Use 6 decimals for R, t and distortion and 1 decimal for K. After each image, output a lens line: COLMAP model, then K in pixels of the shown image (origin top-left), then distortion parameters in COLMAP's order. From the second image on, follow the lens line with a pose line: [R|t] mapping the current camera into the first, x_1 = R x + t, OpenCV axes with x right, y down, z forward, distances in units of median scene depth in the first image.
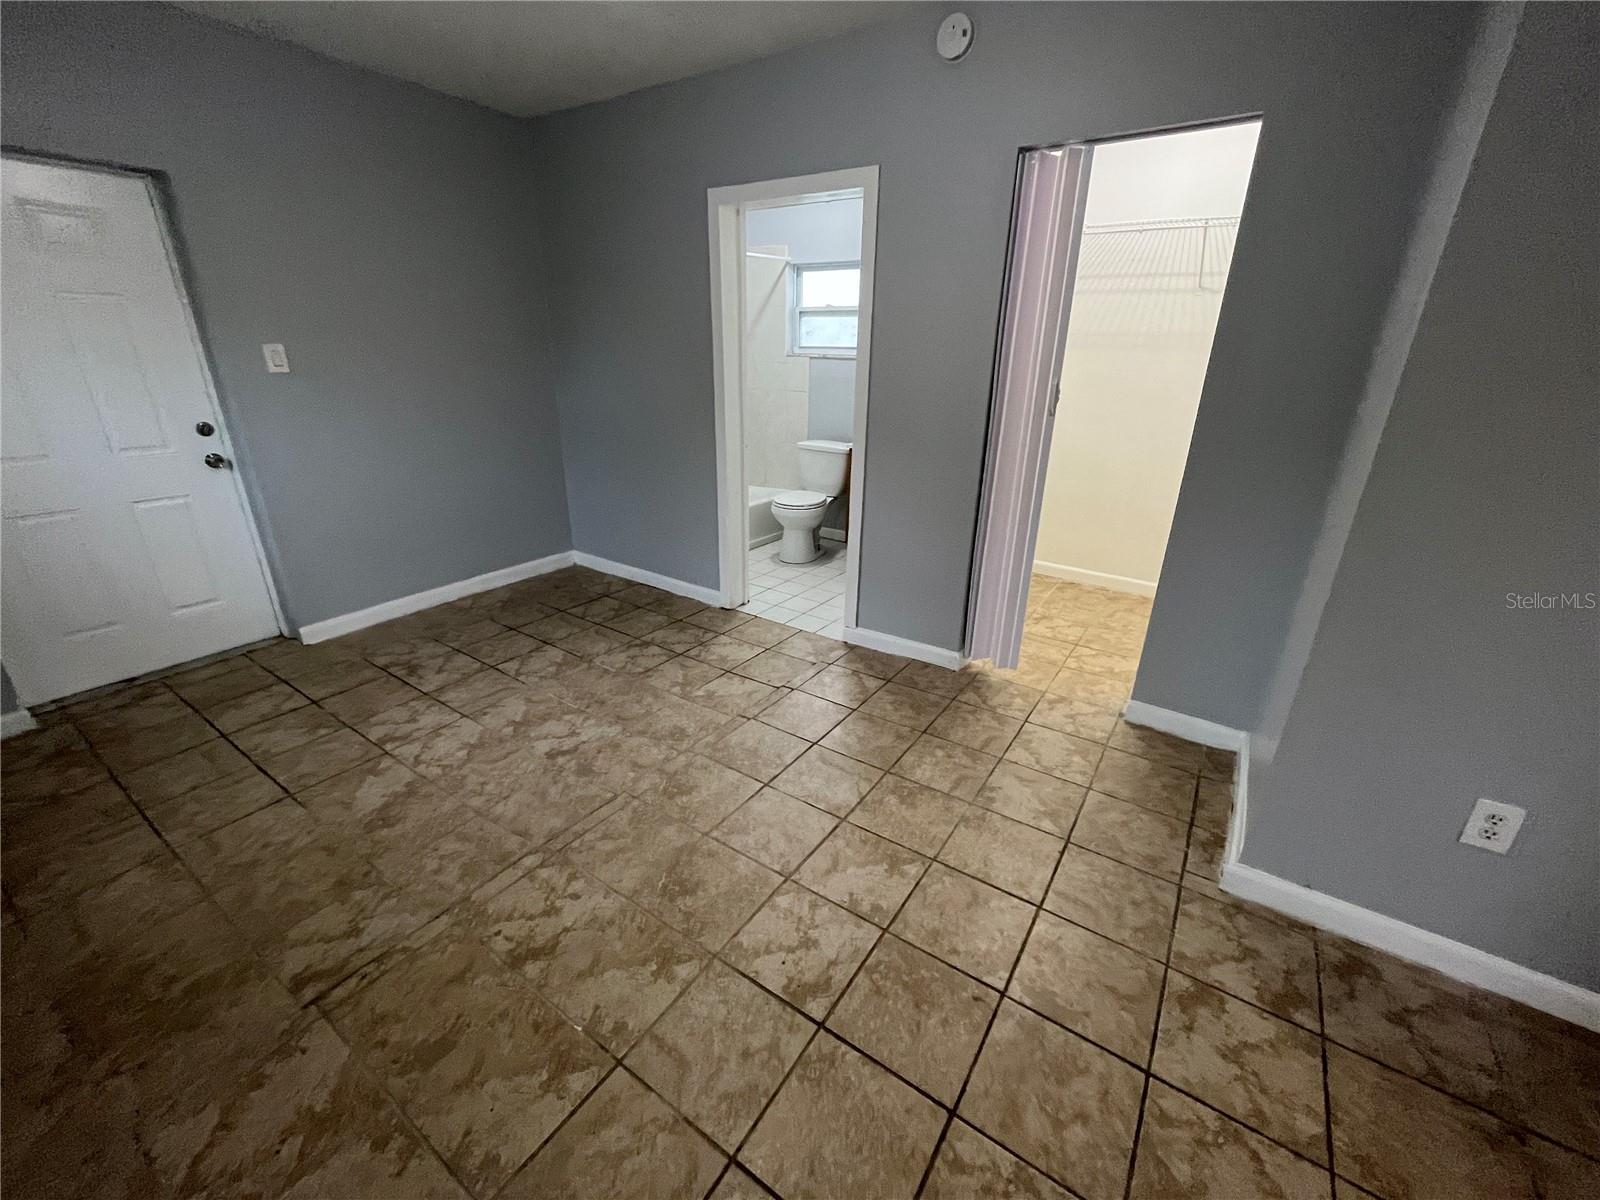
lens RADIAL K [[645.7, 0, 809.2], [0, 645.7, 605.1], [0, 0, 1]] dist [0.001649, 0.000089]
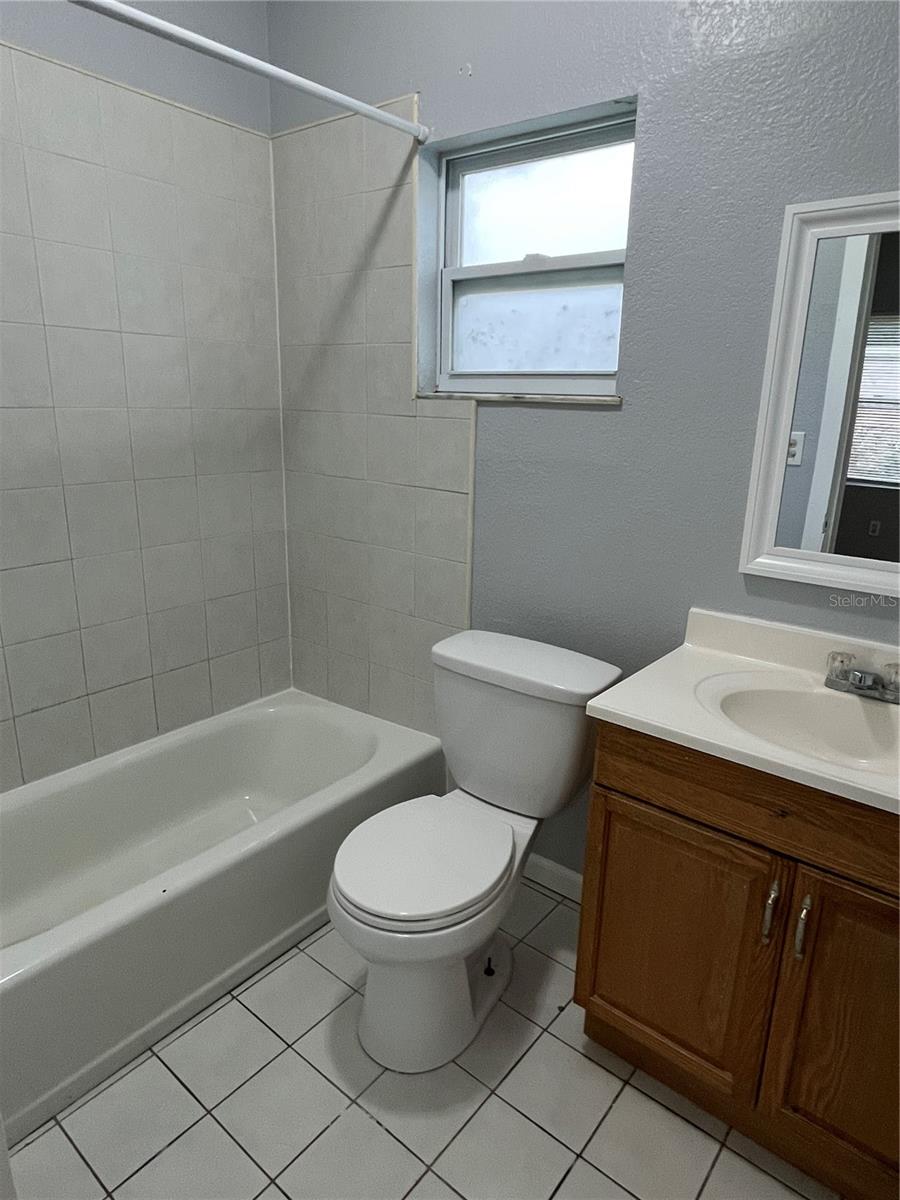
lens RADIAL K [[722.8, 0, 445.8], [0, 722.8, 597.9], [0, 0, 1]] dist [-0.001933, -0.000055]
pose [[0.995722, 0.022456, -0.089628, 0.021440], [-0.032454, 0.993212, -0.111700, -0.235351], [0.086512, 0.114131, 0.989692, 0.626287]]
